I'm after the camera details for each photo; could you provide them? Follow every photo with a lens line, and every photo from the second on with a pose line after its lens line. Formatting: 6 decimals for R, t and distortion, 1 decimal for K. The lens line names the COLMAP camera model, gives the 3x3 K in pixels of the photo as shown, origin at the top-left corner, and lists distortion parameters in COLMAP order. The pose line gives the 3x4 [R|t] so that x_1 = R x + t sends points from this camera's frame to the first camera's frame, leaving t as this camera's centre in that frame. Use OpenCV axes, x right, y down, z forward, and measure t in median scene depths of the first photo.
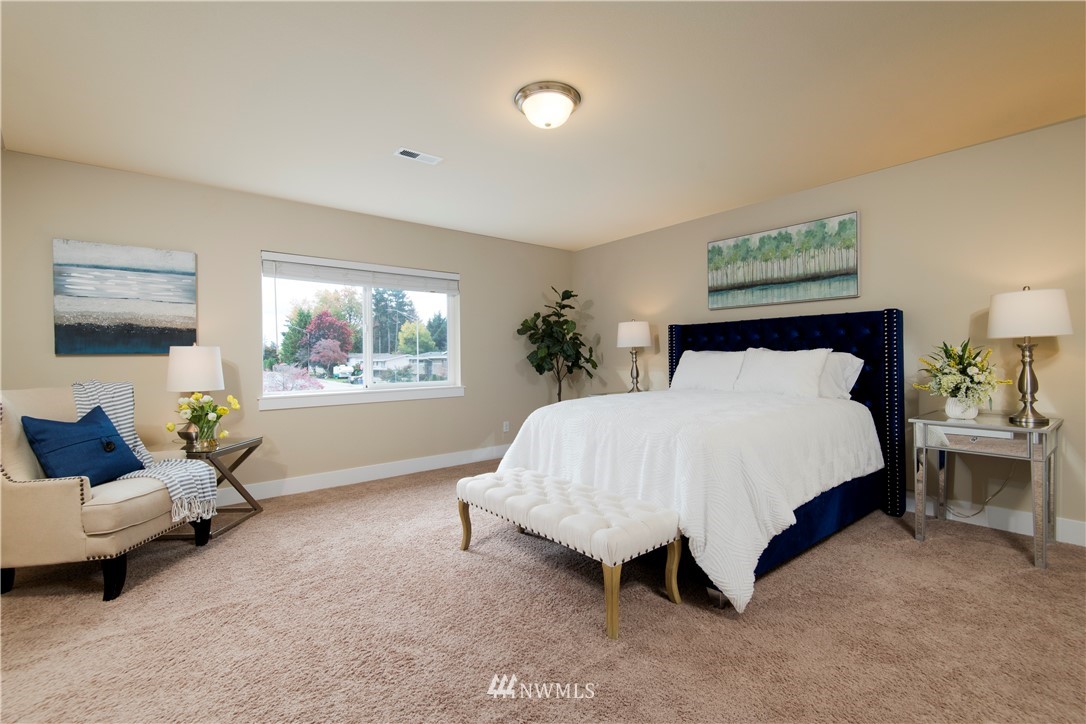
lens RADIAL K [[491.4, 0, 546.0], [0, 491.4, 359.0], [0, 0, 1]] dist [0.030119, -0.019064]
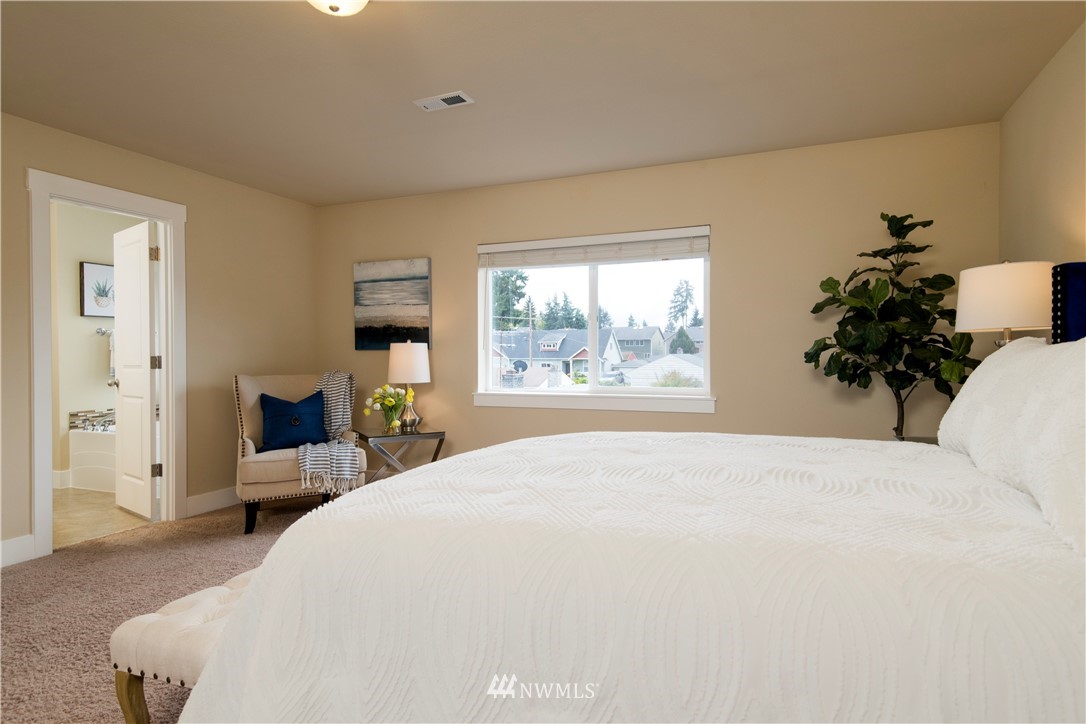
lens RADIAL K [[598.2, 0, 543.0], [0, 598.2, 362.0], [0, 0, 1]] dist [0.047446, -0.000320]
pose [[0.473925, 0.017789, -0.880386, 0.627433], [-0.005365, 0.999836, 0.017314, -0.007320], [0.880549, -0.003483, 0.473942, 0.626421]]
